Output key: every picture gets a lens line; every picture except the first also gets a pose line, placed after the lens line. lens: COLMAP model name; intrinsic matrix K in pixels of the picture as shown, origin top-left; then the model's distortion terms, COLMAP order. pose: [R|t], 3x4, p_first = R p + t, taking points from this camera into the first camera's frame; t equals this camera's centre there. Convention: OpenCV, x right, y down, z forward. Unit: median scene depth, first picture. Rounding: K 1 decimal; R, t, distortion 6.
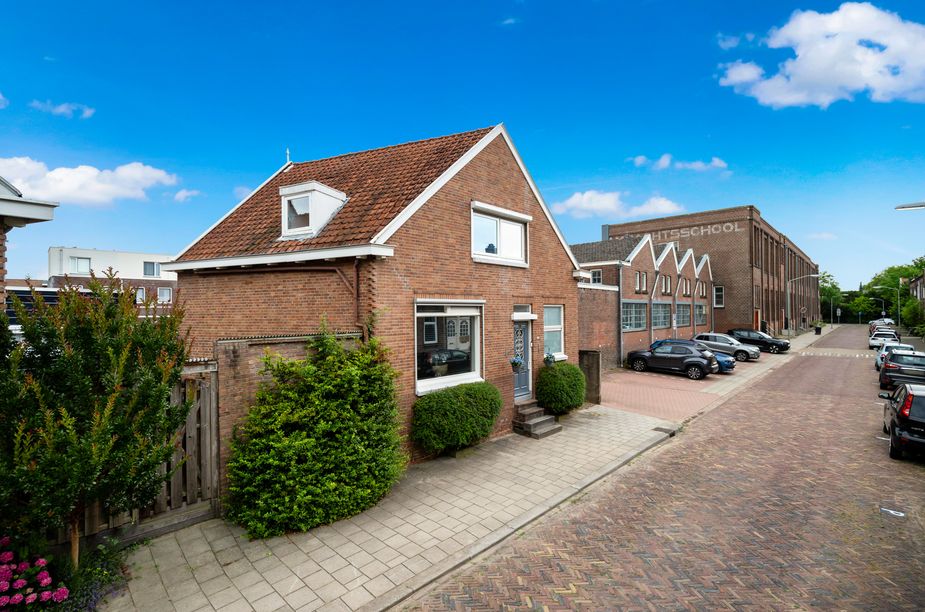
lens RADIAL K [[424.6, 0, 453.4], [0, 424.6, 308.9], [0, 0, 1]] dist [-0.022794, 0.007607]
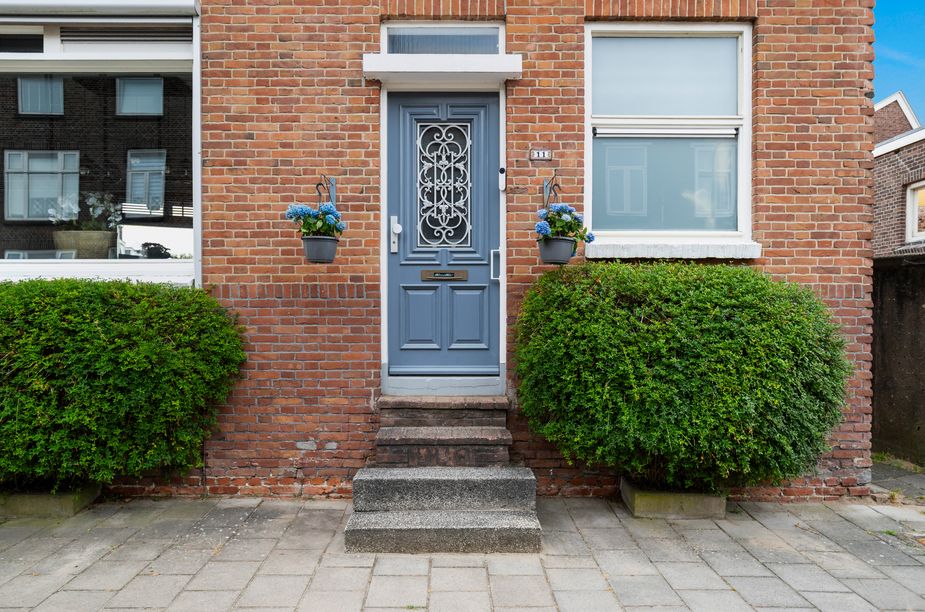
lens RADIAL K [[600.2, 0, 462.5], [0, 600.2, 306.0], [0, 0, 1]] dist [0.004009, 0.000662]
pose [[0.707995, 0.009375, -0.706155, 0.476309], [0.000114, 0.999910, 0.013389, 0.173878], [0.706218, -0.009560, 0.707930, 0.825131]]
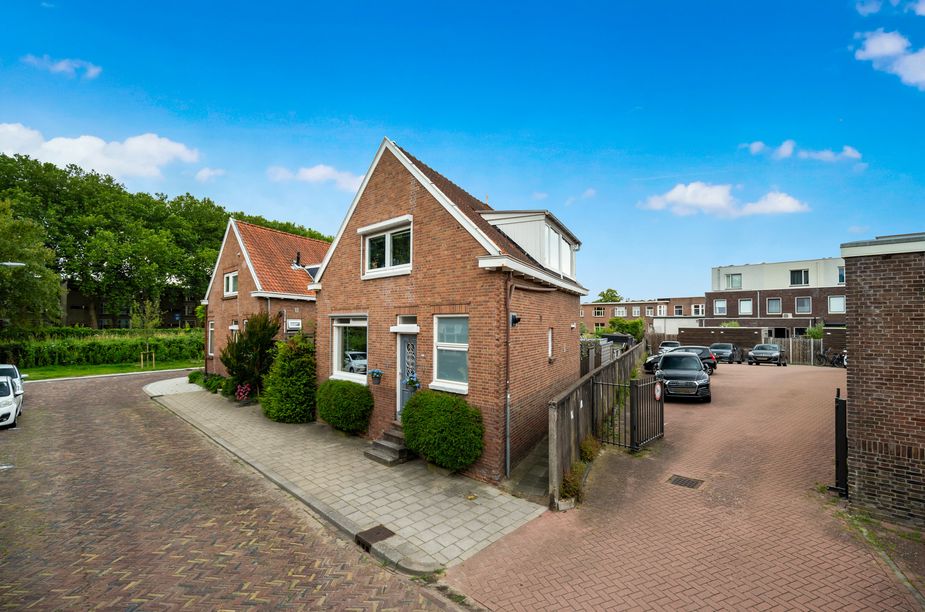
lens RADIAL K [[447.2, 0, 462.4], [0, 447.2, 318.5], [0, 0, 1]] dist [-0.002808, 0.000017]
pose [[-0.035384, -0.007421, -0.999346, 1.220056], [0.002912, 0.999967, -0.007529, 0.003895], [0.999370, -0.003177, -0.035361, 1.270549]]
